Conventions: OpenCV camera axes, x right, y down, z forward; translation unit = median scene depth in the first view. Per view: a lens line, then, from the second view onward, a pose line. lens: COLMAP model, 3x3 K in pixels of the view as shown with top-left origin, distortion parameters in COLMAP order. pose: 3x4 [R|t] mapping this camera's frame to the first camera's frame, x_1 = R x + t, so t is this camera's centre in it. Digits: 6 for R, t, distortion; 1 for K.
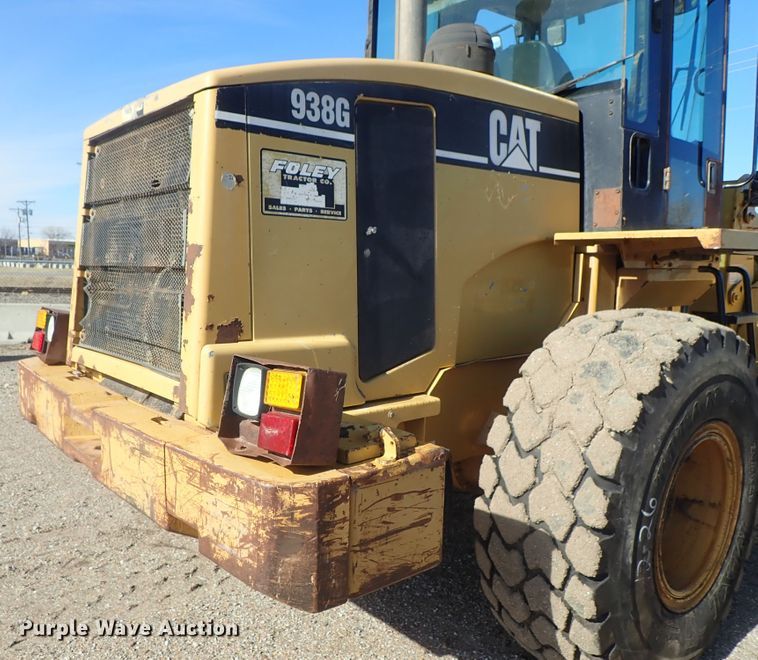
lens RADIAL K [[656.3, 0, 310.7], [0, 656.3, 327.5], [0, 0, 1]] dist [0.002358, -0.004334]
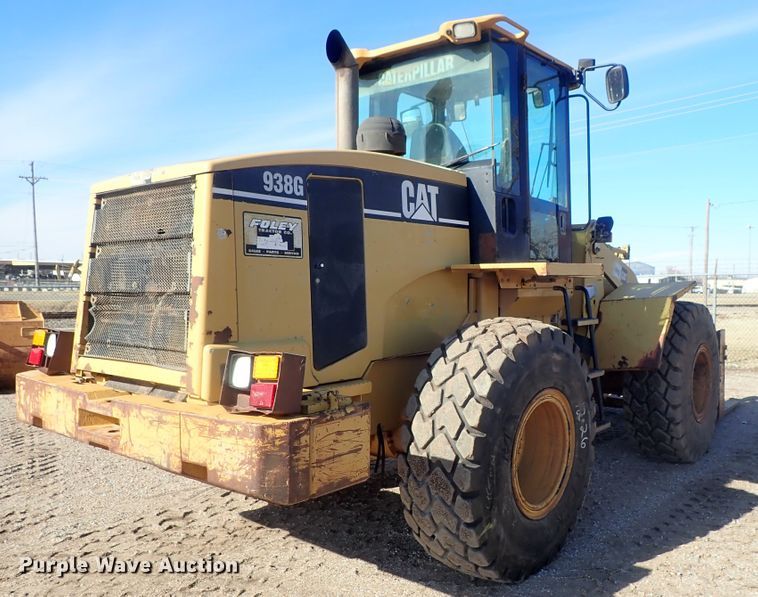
lens RADIAL K [[663.4, 0, 435.4], [0, 663.4, 290.3], [0, 0, 1]] dist [0.003000, -0.001224]
pose [[0.966417, -0.013567, 0.256621, -0.040059], [0.036417, 0.995758, -0.084499, 0.043132], [-0.254386, 0.091007, 0.962811, -0.496683]]
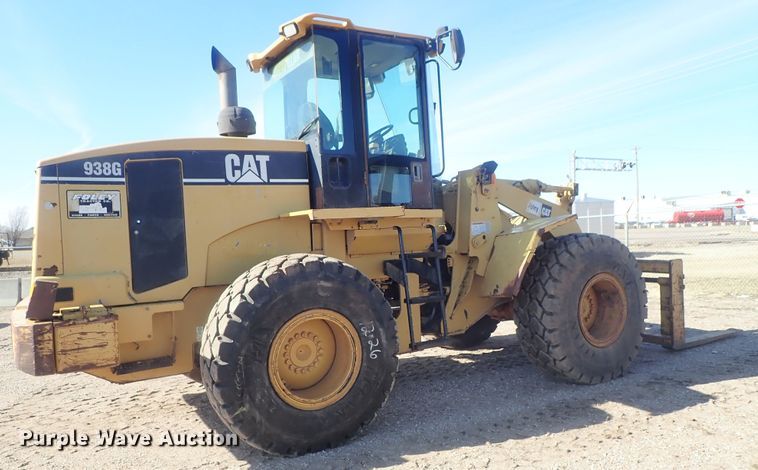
lens RADIAL K [[576.3, 0, 377.6], [0, 576.3, 246.4], [0, 0, 1]] dist [0.008014, 0.004254]
pose [[0.989180, -0.050232, -0.137841, 1.168664], [0.040365, 0.996480, -0.073469, 0.104742], [0.141046, 0.067110, 0.987726, -0.757868]]
